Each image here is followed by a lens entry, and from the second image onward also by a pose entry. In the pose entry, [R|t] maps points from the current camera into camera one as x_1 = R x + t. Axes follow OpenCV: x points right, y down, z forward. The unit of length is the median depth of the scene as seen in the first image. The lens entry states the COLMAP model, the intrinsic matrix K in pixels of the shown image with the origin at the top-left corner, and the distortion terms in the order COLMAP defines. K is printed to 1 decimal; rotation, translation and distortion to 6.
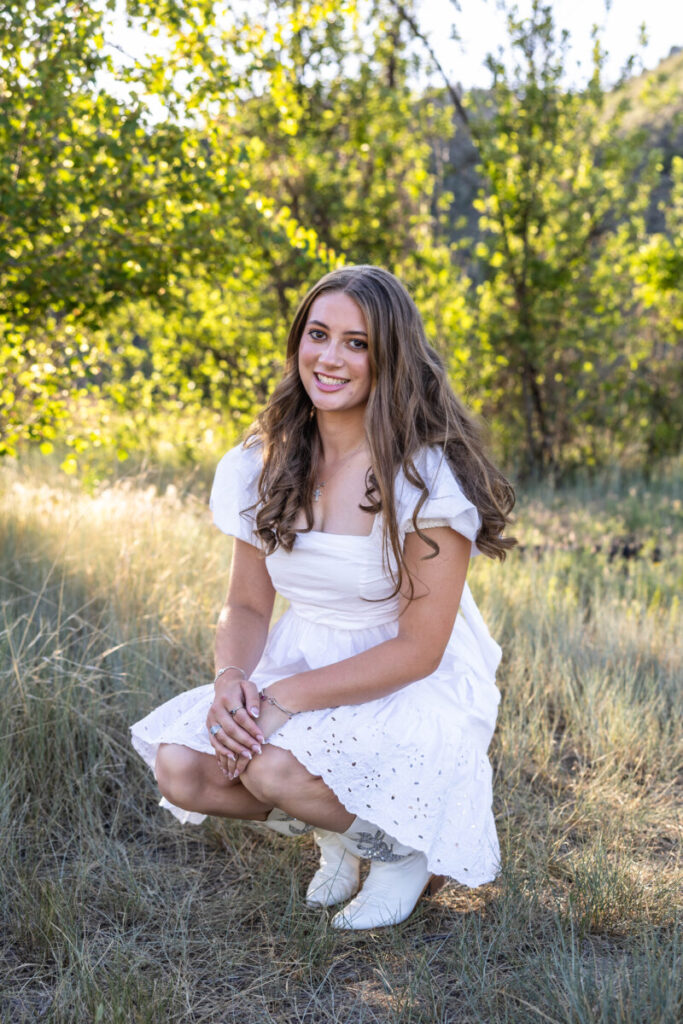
lens RADIAL K [[1085.0, 0, 344.5], [0, 1085.0, 512.5], [0, 0, 1]] dist [-0.001243, 0.000000]
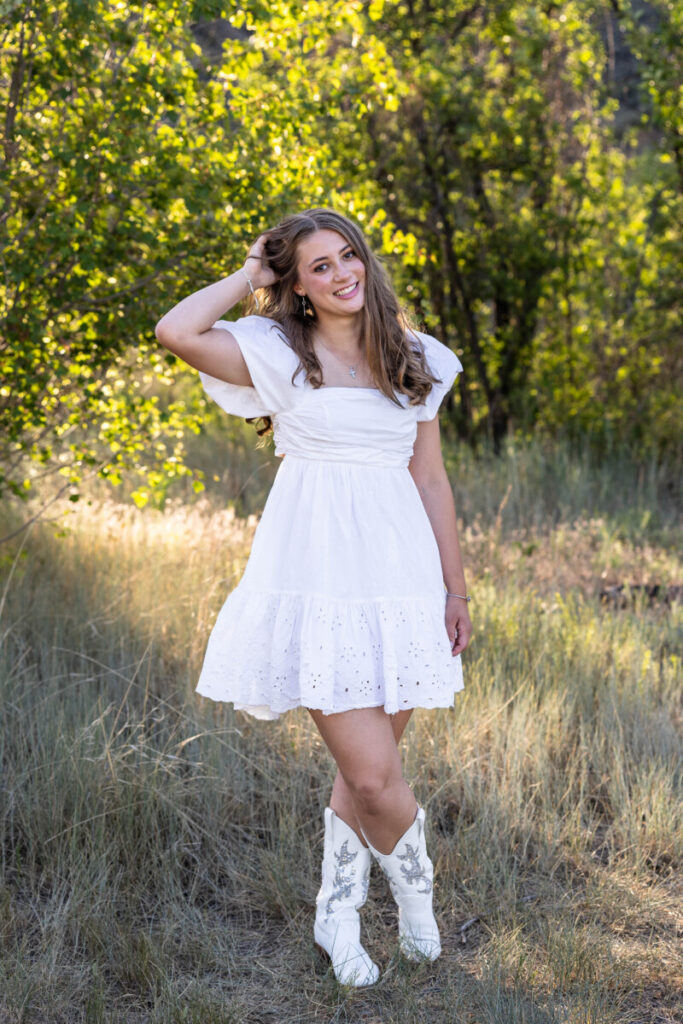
lens RADIAL K [[1479.6, 0, 339.5], [0, 1479.6, 511.1], [0, 0, 1]] dist [0.009412, 0.000000]
pose [[0.994396, 0.010184, -0.105230, 0.108246], [-0.007797, 0.999703, 0.023073, -0.159633], [0.105434, -0.022123, 0.994180, -0.551005]]
